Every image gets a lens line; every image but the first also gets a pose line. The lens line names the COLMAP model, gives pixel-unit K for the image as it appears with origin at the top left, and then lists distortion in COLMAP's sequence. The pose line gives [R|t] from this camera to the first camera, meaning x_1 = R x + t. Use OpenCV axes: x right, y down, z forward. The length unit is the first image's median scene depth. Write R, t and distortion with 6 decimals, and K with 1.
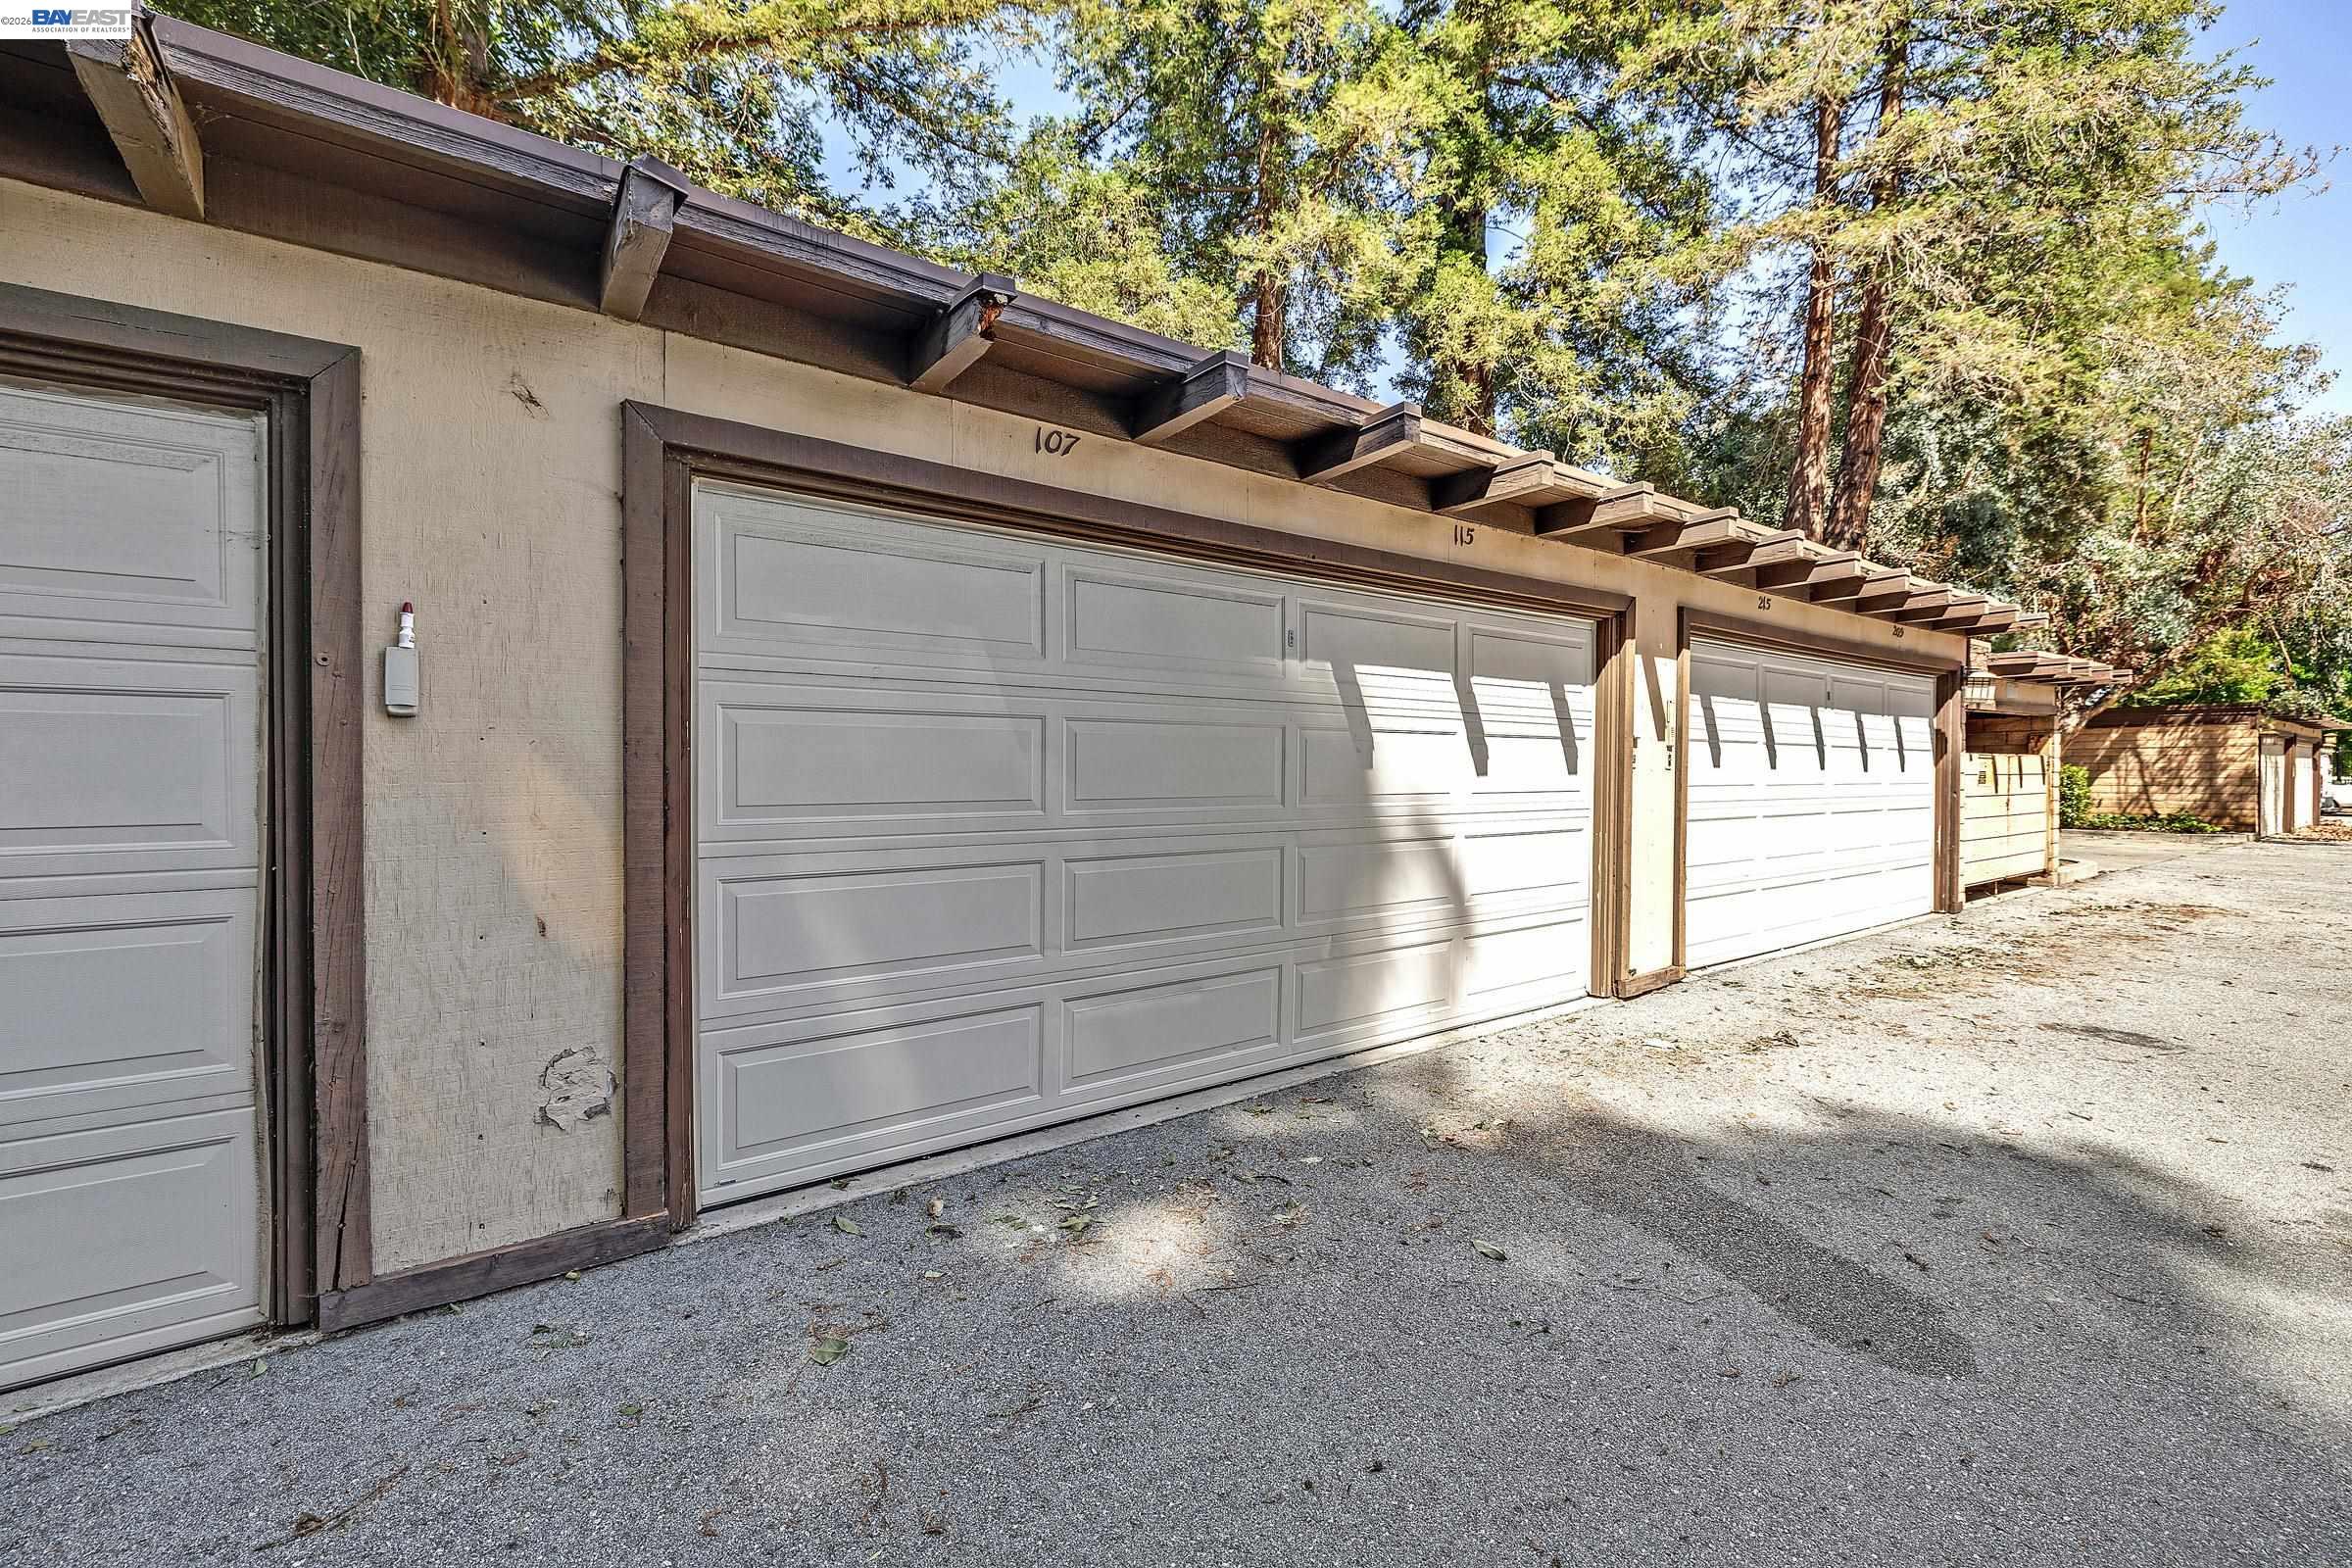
lens RADIAL K [[984.1, 0, 1172.7], [0, 984.1, 782.6], [0, 0, 1]] dist [0.001638, -0.001002]
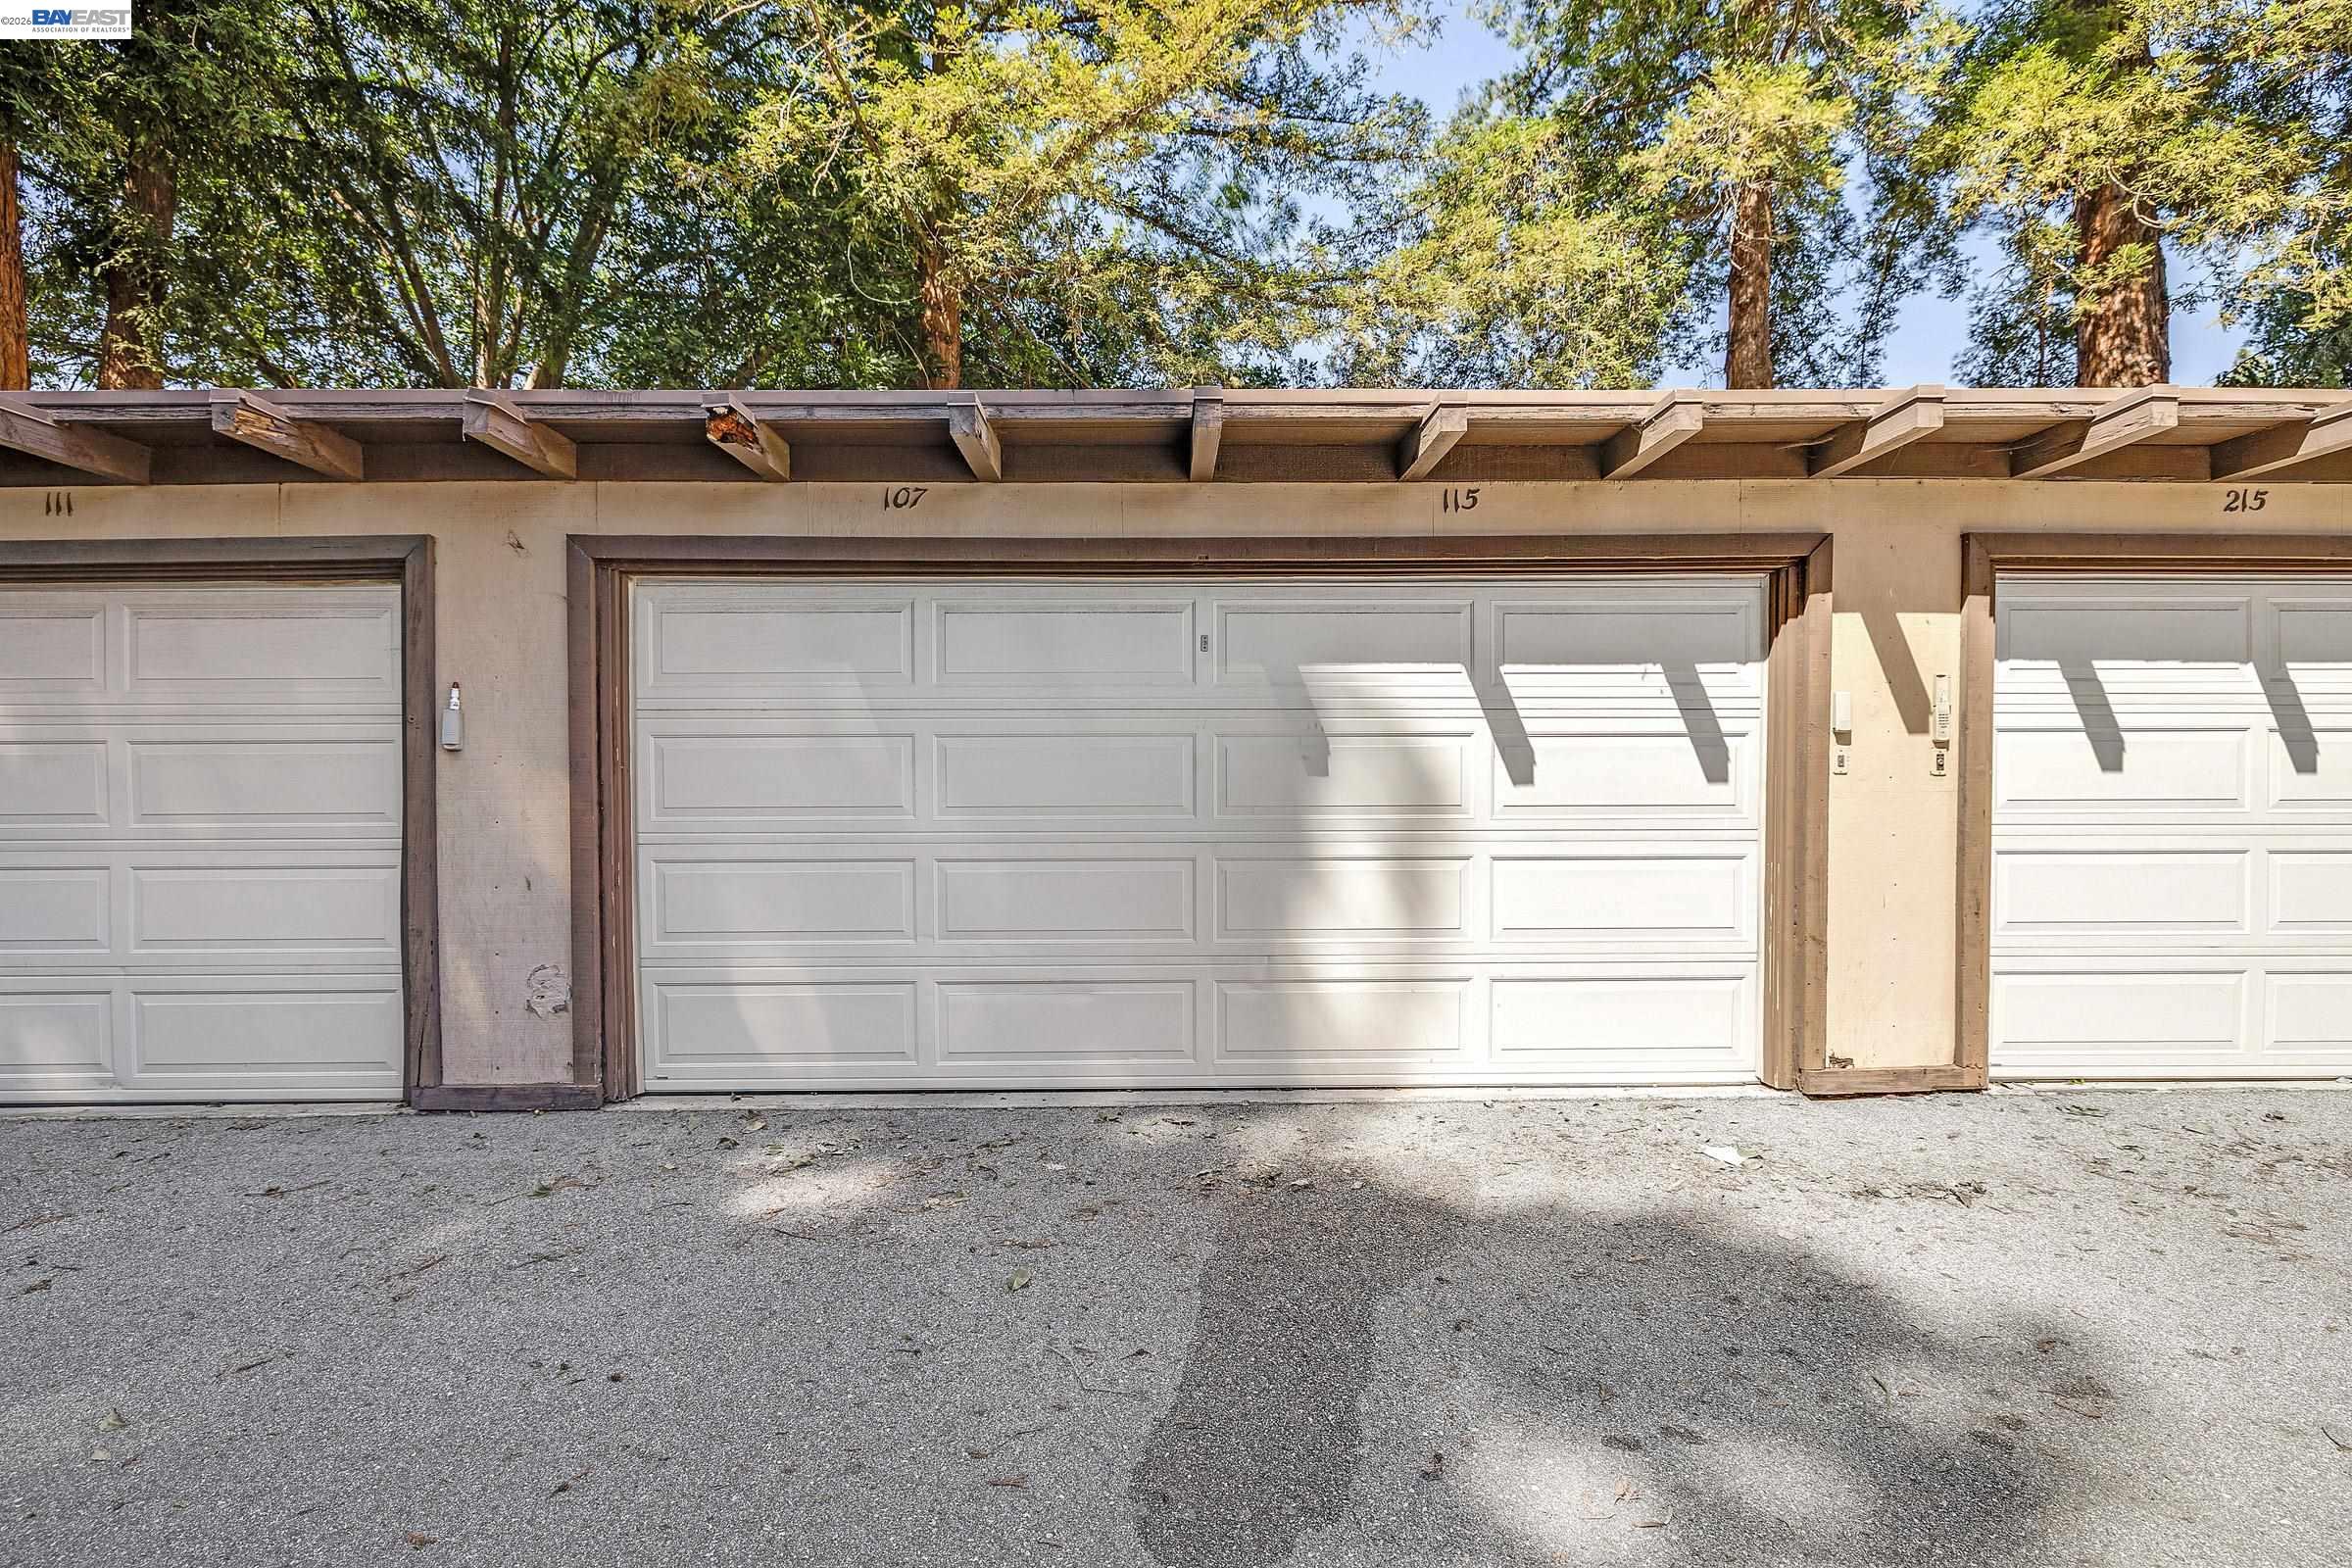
lens RADIAL K [[984.1, 0, 1175.2], [0, 984.1, 784.9], [0, 0, 1]] dist [0.001638, -0.001002]
pose [[0.816090, 0.001458, -0.577923, 0.816254], [-0.002789, 0.999995, -0.001415, -0.007360], [0.577918, 0.002767, 0.816090, 0.242702]]
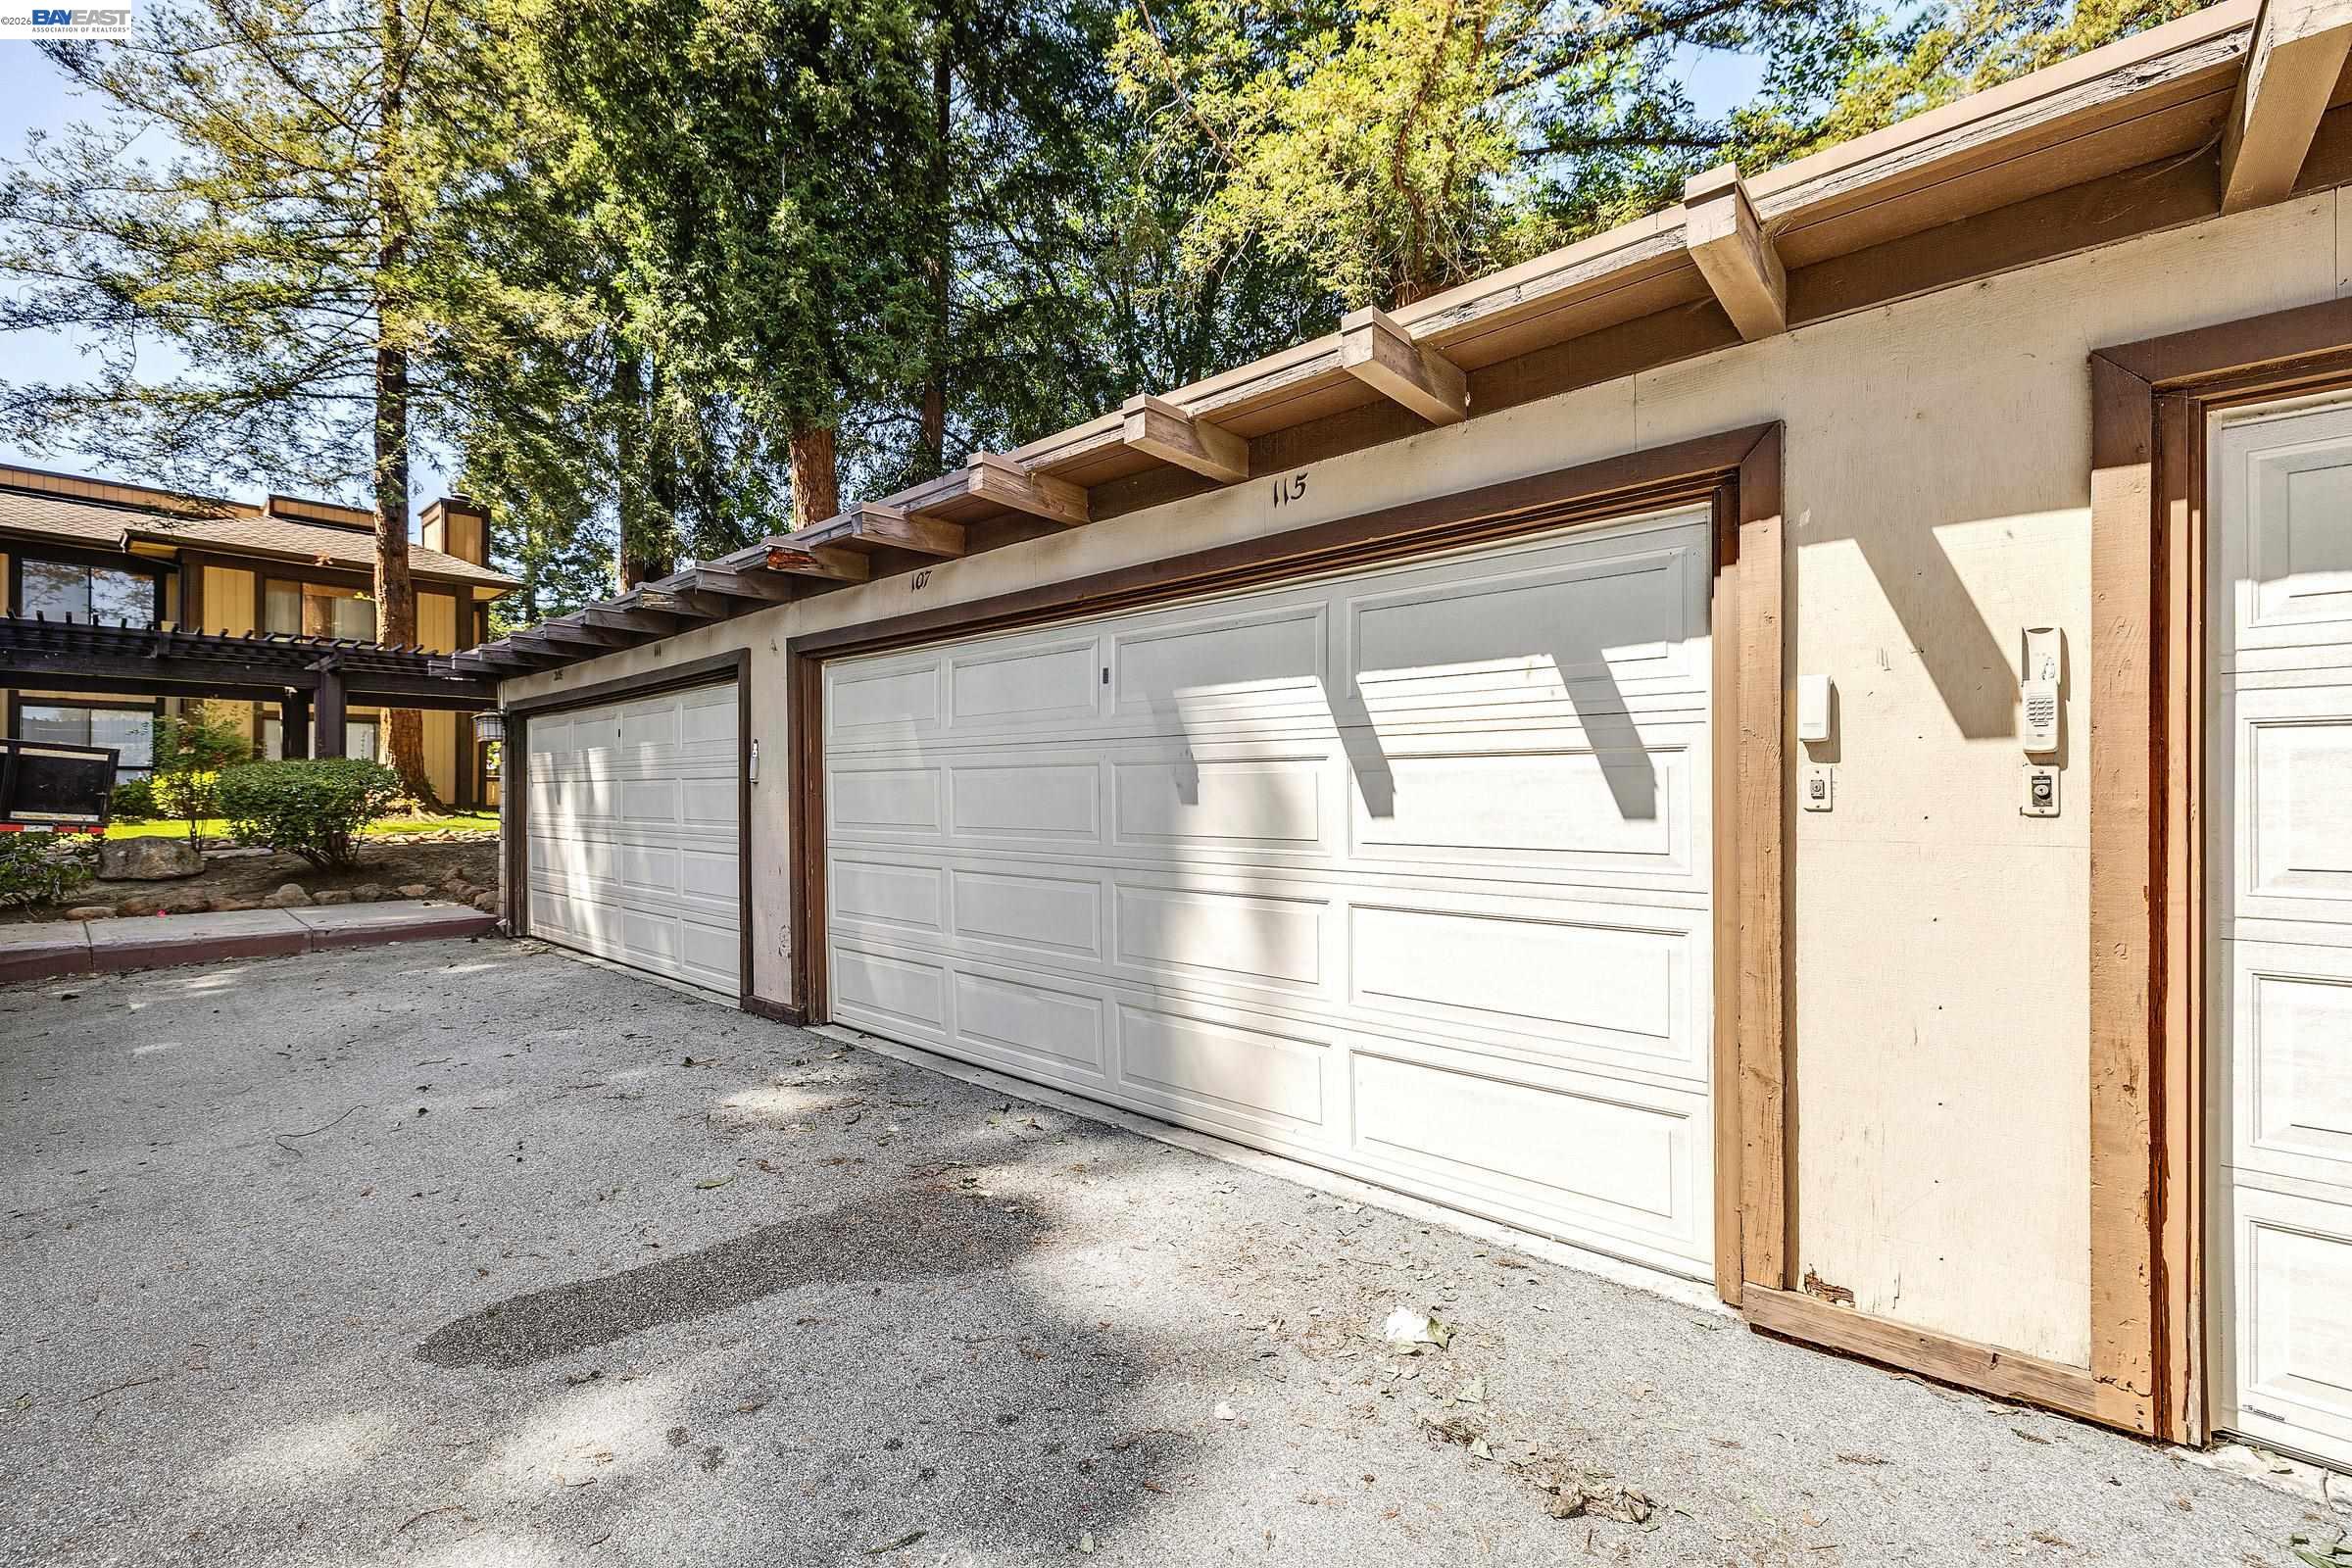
lens RADIAL K [[984.1, 0, 1167.5], [0, 984.1, 788.3], [0, 0, 1]] dist [0.001638, -0.001002]
pose [[0.205835, -0.004309, -0.978577, 1.390750], [-0.007987, 0.999950, -0.006083, -0.032464], [0.978554, 0.009068, 0.205790, 1.065039]]
